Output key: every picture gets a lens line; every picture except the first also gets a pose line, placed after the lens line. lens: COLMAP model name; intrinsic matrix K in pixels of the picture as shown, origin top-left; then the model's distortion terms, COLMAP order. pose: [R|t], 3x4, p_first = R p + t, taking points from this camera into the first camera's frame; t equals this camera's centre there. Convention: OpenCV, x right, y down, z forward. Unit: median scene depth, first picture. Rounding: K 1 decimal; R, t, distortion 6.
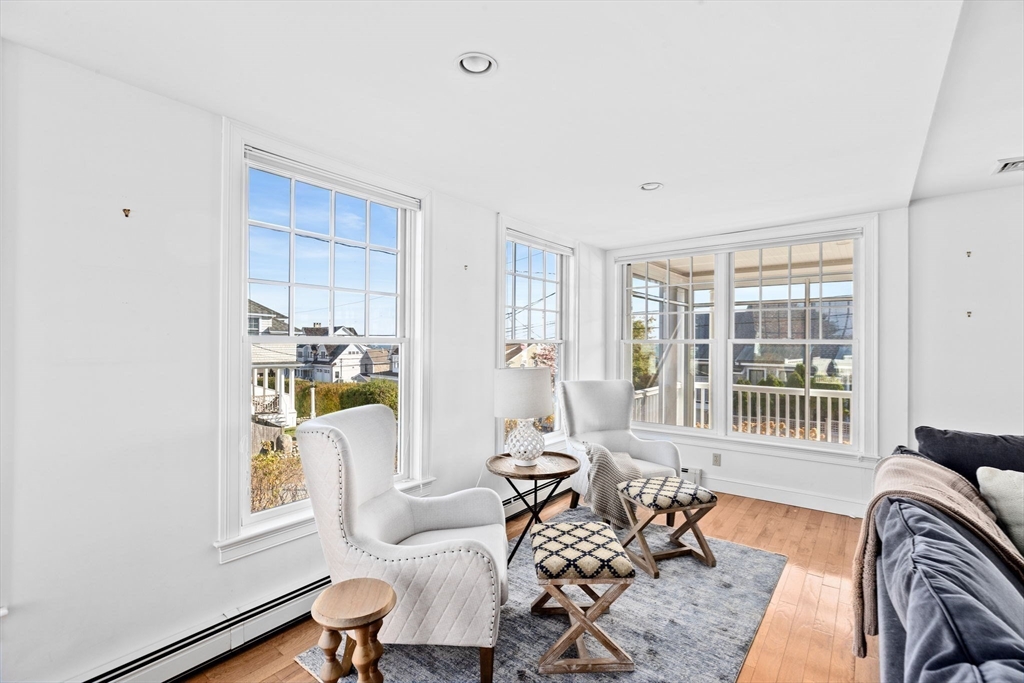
lens RADIAL K [[463.5, 0, 512.0], [0, 463.5, 341.5], [0, 0, 1]] dist [-0.002318, 0.000872]
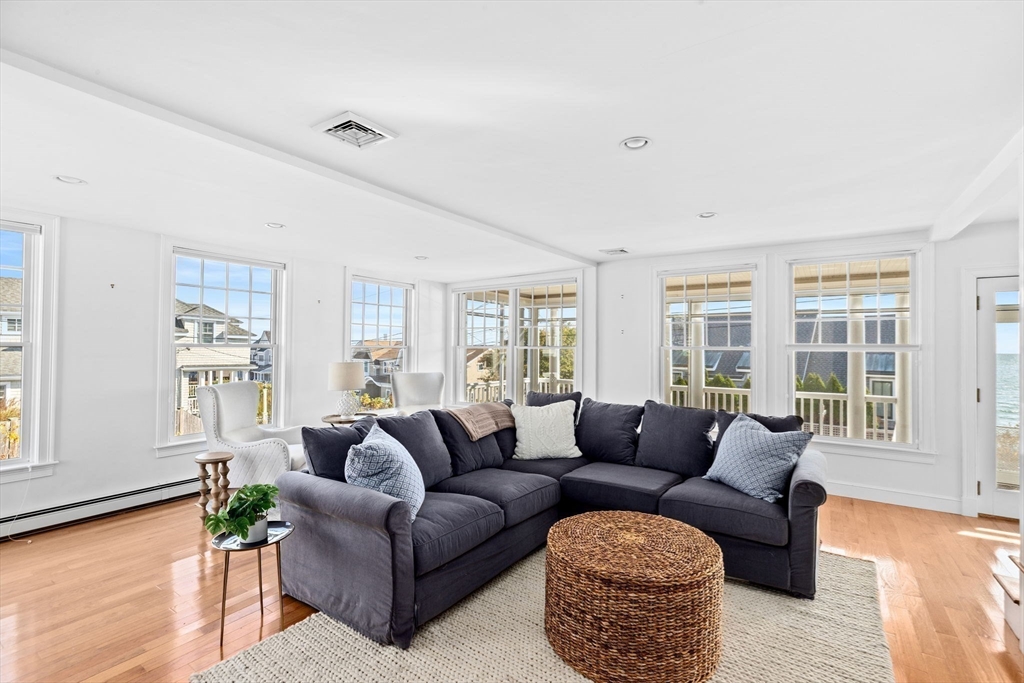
lens RADIAL K [[463.5, 0, 512.0], [0, 463.5, 341.5], [0, 0, 1]] dist [-0.002318, 0.000872]
pose [[0.998015, 0.005216, 0.062762, 0.321929], [-0.004592, 0.999939, -0.010095, -0.003535], [-0.062811, 0.009787, 0.997977, -0.458295]]
